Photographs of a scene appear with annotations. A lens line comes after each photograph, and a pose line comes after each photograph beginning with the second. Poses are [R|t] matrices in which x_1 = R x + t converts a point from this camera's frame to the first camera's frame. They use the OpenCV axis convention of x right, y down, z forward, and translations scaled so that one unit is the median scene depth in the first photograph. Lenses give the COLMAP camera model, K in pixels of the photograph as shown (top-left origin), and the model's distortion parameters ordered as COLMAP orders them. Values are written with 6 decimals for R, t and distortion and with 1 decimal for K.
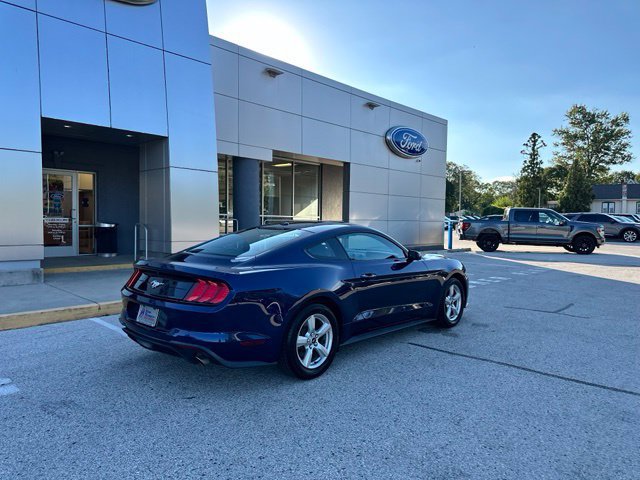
lens RADIAL K [[447.4, 0, 316.9], [0, 447.4, 252.1], [0, 0, 1]] dist [0.052600, -0.076054]
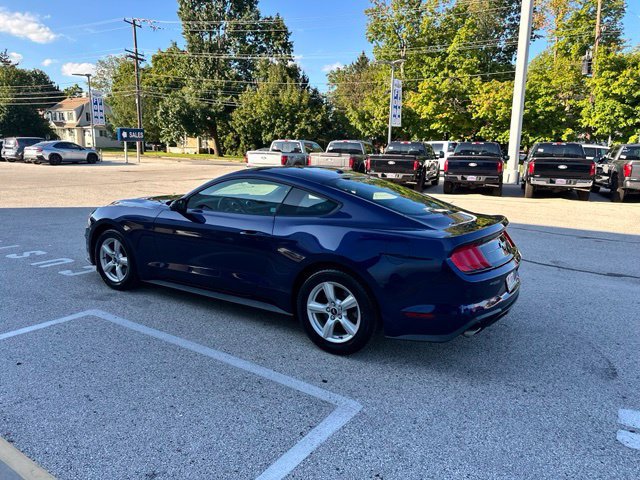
lens RADIAL K [[446.5, 0, 322.5], [0, 446.5, 247.8], [0, 0, 1]] dist [0.045171, -0.061534]
pose [[-0.184710, -0.223160, 0.957122, -0.242906], [0.041928, 0.971203, 0.234535, -0.032184], [-0.981898, 0.083451, -0.170034, 0.314774]]
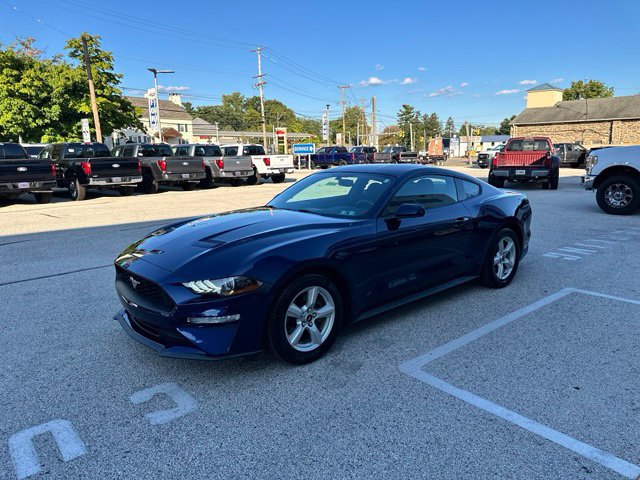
lens RADIAL K [[446.5, 0, 322.5], [0, 446.5, 247.8], [0, 0, 1]] dist [0.045171, -0.061534]
pose [[-0.993533, -0.019755, 0.111808, 0.002447], [0.011615, 0.961898, 0.273162, -0.043584], [-0.112944, 0.272695, -0.955448, 0.546965]]
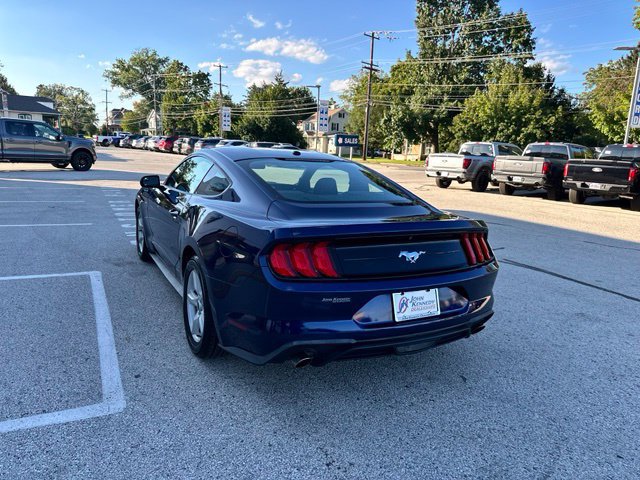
lens RADIAL K [[447.4, 0, 316.9], [0, 447.4, 252.1], [0, 0, 1]] dist [0.052600, -0.076054]
pose [[0.327866, -0.204401, 0.922347, -0.204584], [0.025480, 0.977872, 0.207649, -0.014316], [-0.944380, -0.044580, 0.325819, 0.189823]]
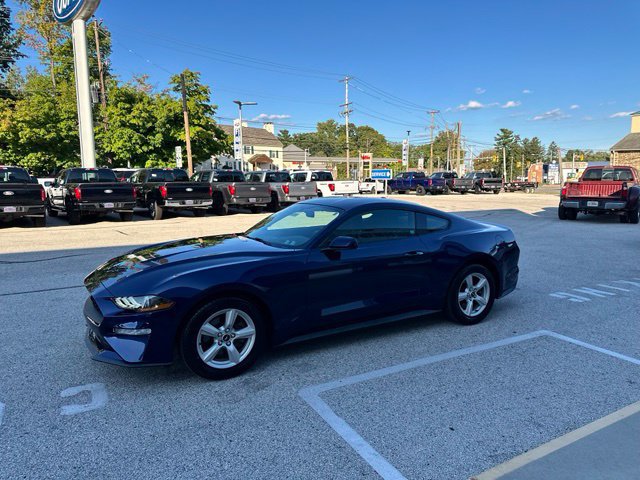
lens RADIAL K [[446.5, 0, 322.5], [0, 446.5, 247.8], [0, 0, 1]] dist [0.045171, -0.061534]
pose [[-0.951024, -0.055632, 0.304068, -0.069196], [0.013362, 0.975354, 0.220242, -0.049179], [-0.308827, 0.213519, -0.926842, 0.546009]]
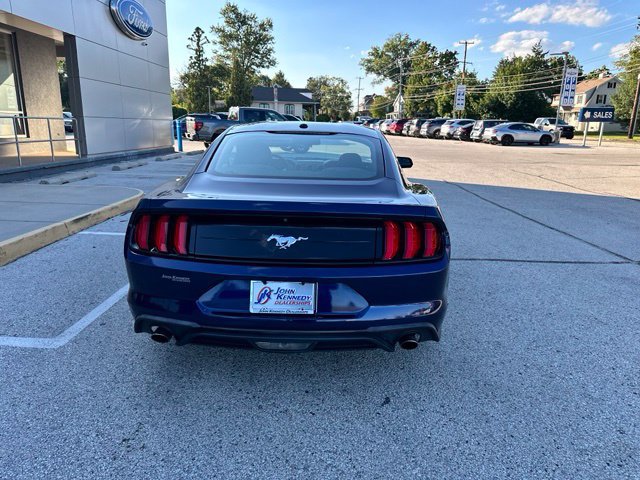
lens RADIAL K [[449.2, 0, 322.2], [0, 449.2, 250.6], [0, 0, 1]] dist [0.038951, -0.053324]
pose [[0.745456, -0.176898, 0.642652, -0.139749], [0.036948, 0.973625, 0.225144, -0.007700], [-0.665530, -0.144090, 0.732331, 0.117182]]
